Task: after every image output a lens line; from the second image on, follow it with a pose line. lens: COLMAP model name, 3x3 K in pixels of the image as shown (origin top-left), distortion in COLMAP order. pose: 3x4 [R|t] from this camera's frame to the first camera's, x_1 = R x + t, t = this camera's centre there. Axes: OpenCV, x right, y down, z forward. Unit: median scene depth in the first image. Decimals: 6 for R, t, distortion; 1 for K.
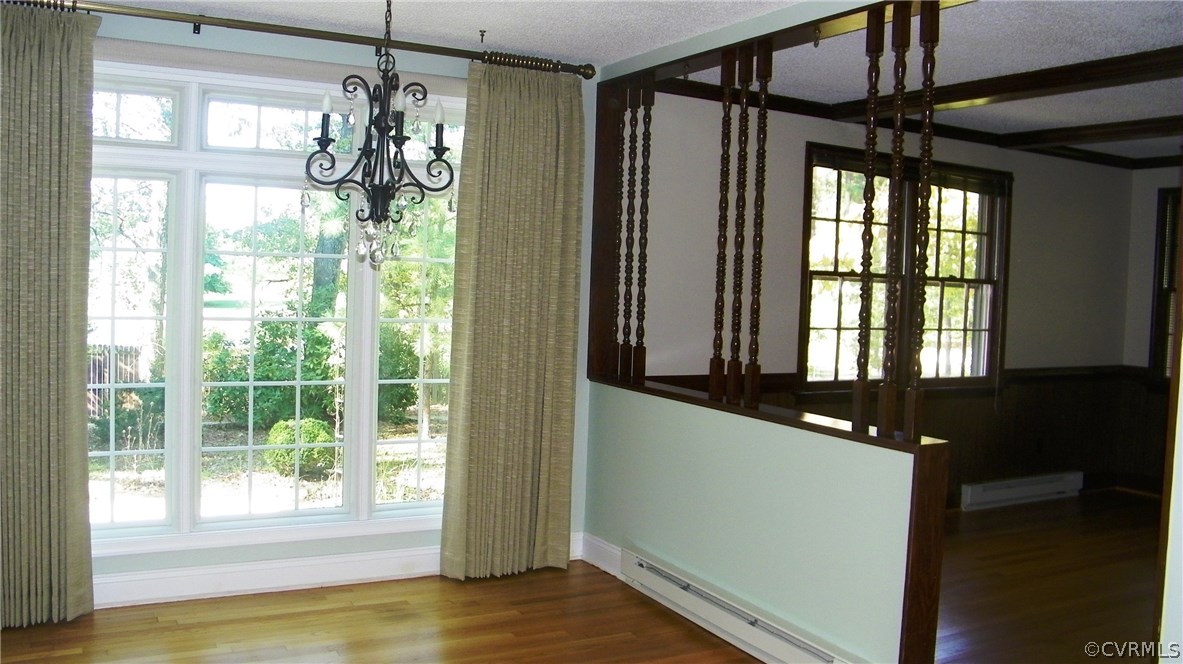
lens RADIAL K [[1005.7, 0, 593.8], [0, 1005.7, 330.4], [0, 0, 1]] dist [-0.064028, 0.000342]
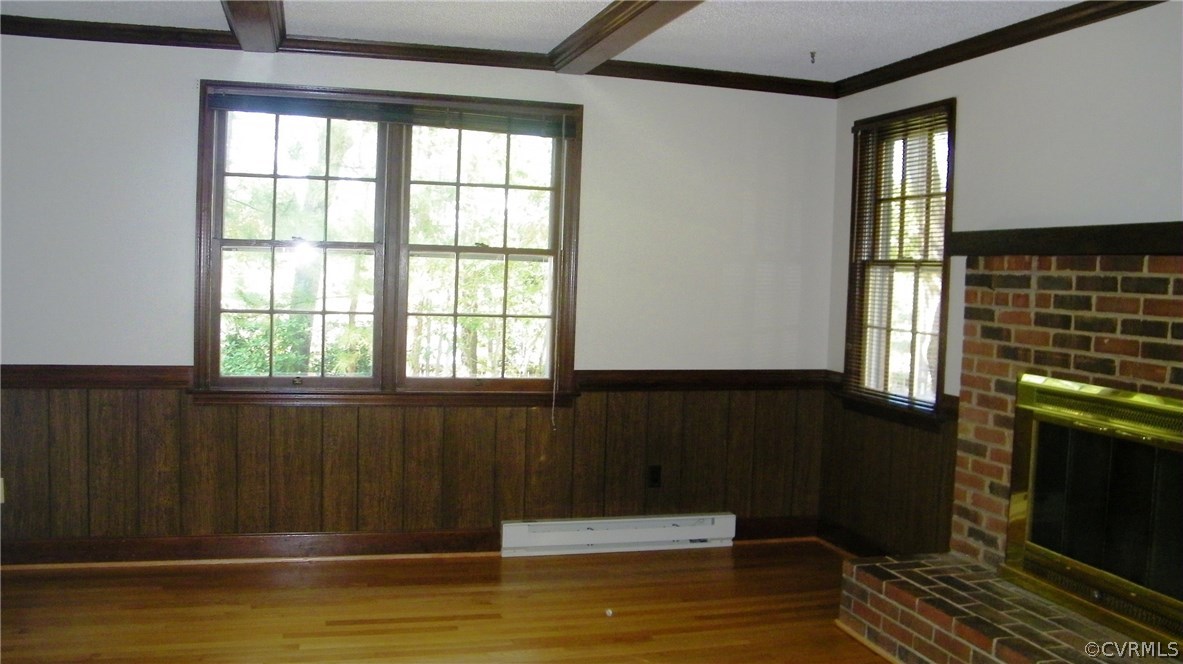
lens RADIAL K [[1005.7, 0, 589.1], [0, 1005.7, 327.6], [0, 0, 1]] dist [-0.064028, 0.000342]
pose [[0.971883, 0.014145, -0.235040, 0.598428], [-0.014395, 0.999896, 0.000653, 0.006321], [0.235025, 0.002748, 0.971985, 0.270298]]
